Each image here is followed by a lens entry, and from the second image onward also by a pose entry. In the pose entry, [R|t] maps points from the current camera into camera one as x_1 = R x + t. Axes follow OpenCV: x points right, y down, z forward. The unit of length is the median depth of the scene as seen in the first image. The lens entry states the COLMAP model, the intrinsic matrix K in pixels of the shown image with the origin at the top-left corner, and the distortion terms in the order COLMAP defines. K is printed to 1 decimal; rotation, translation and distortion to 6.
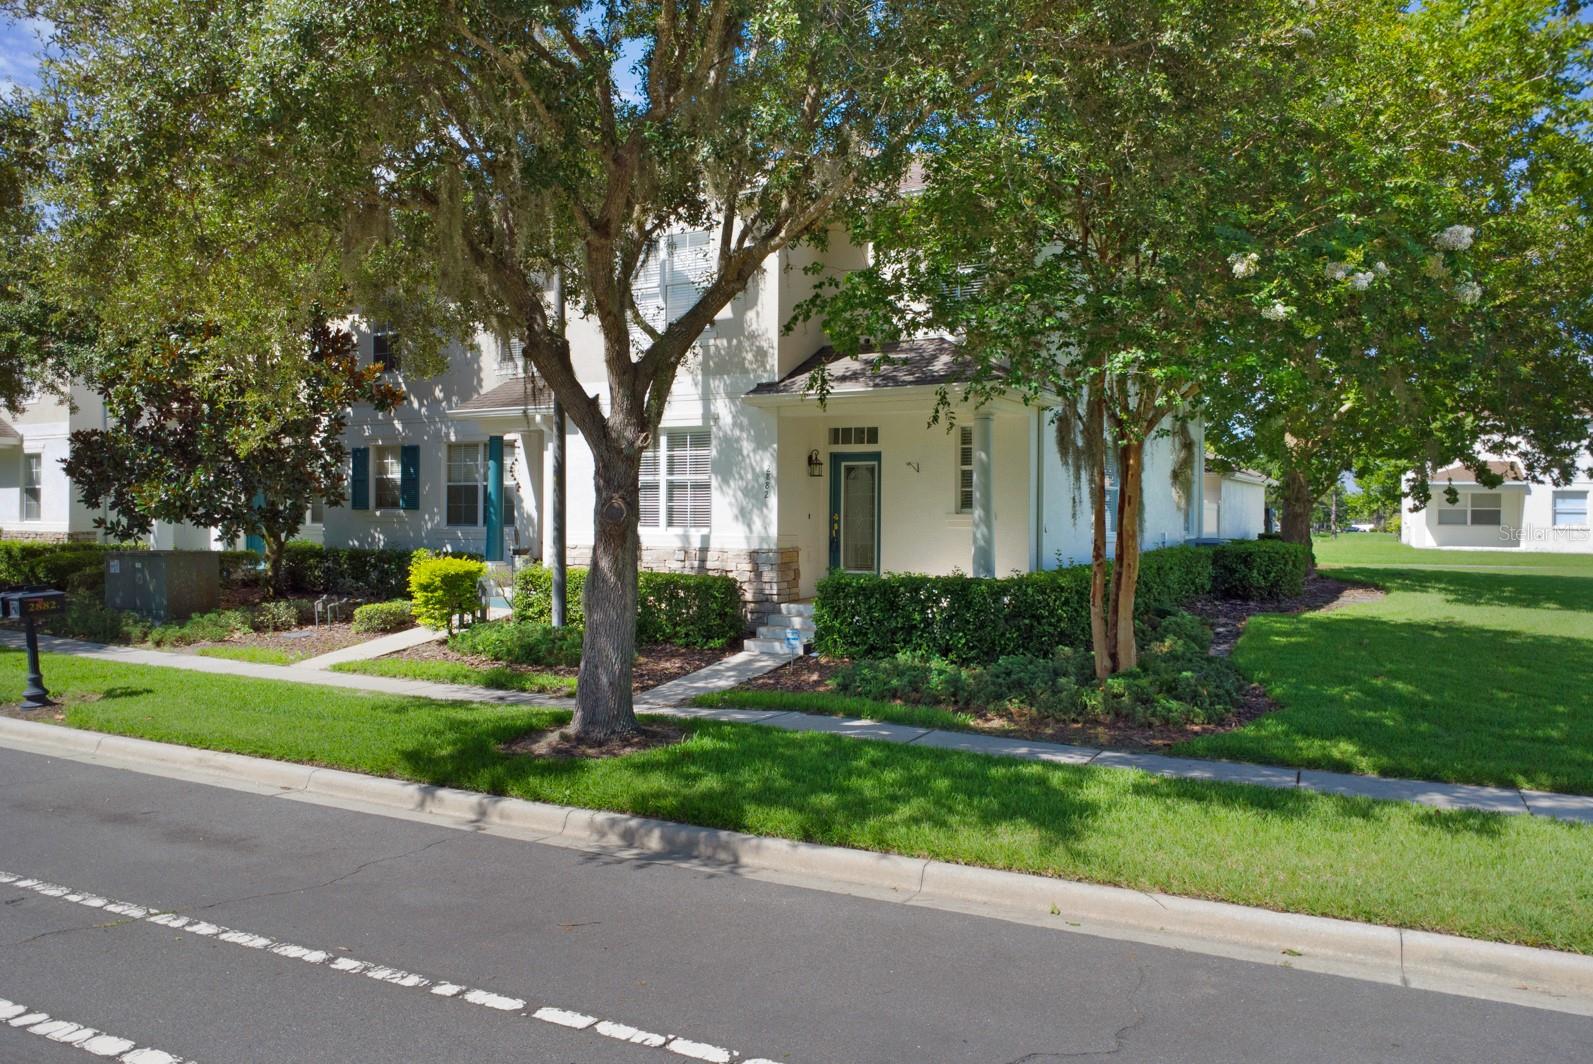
lens RADIAL K [[1162.7, 0, 796.5], [0, 1162.7, 532.0], [0, 0, 1]] dist [-0.004988, -0.000930]
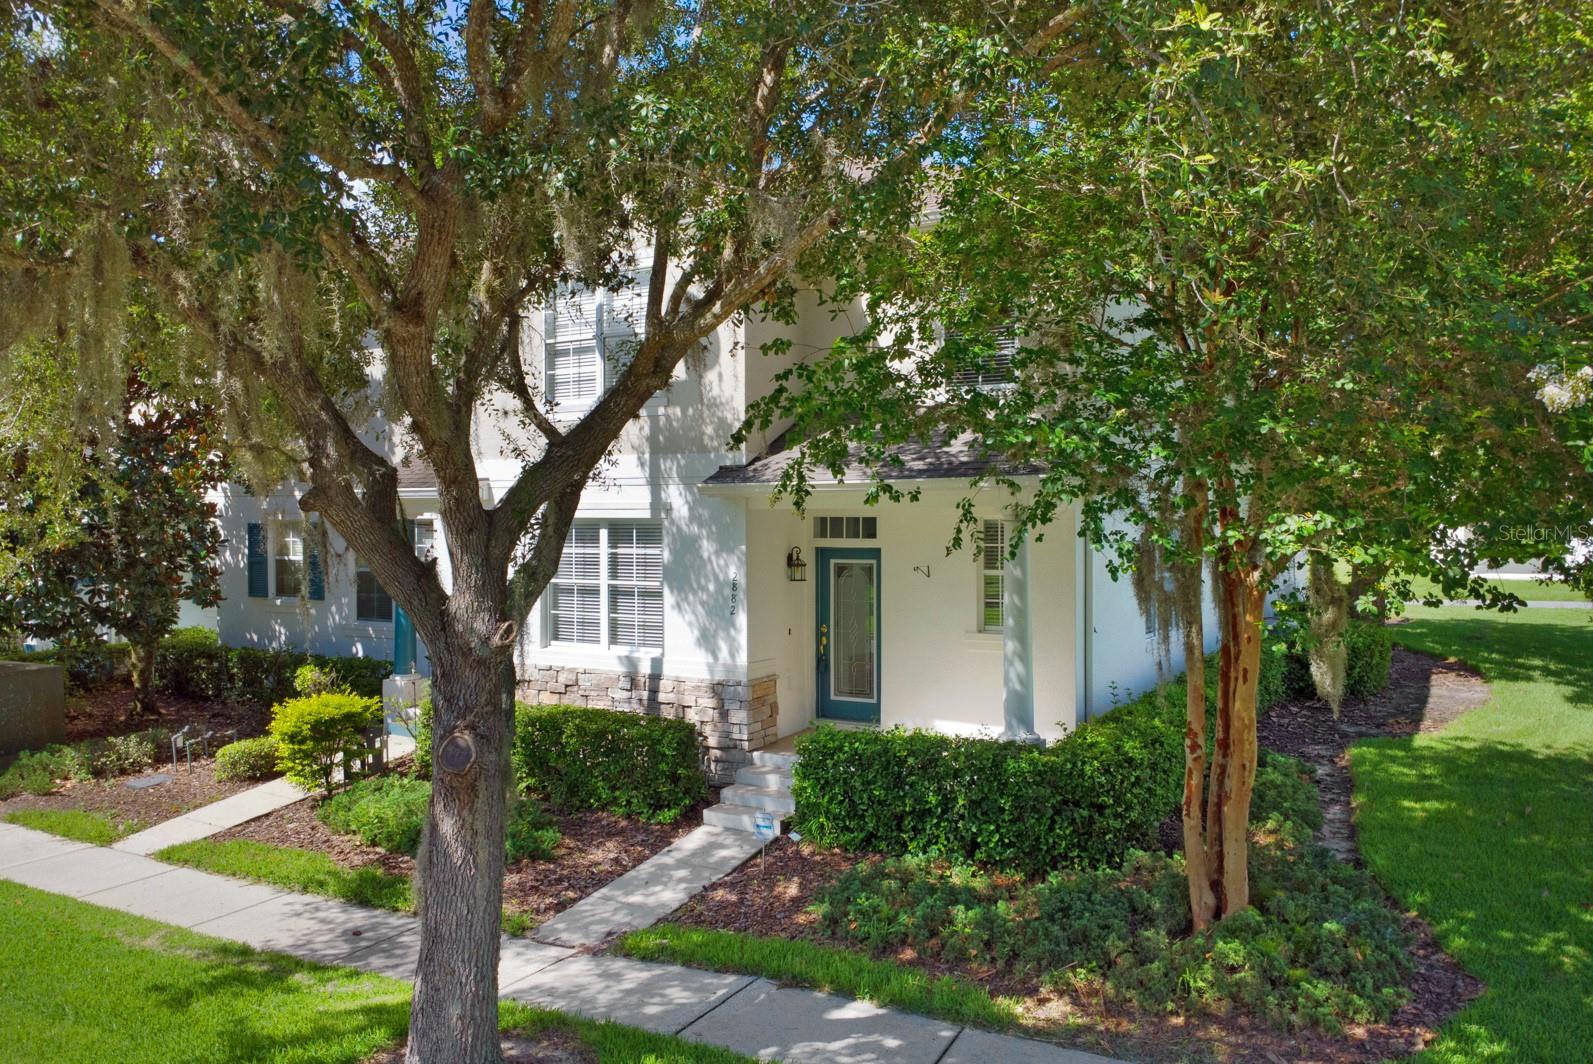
lens RADIAL K [[1123.6, 0, 796.5], [0, 1123.6, 532.0], [0, 0, 1]] dist [-0.000086, -0.001469]
pose [[0.999938, -0.010814, -0.002808, 0.019893], [0.010834, 0.999916, 0.007149, -0.093116], [0.002730, -0.007179, 0.999971, 0.265889]]
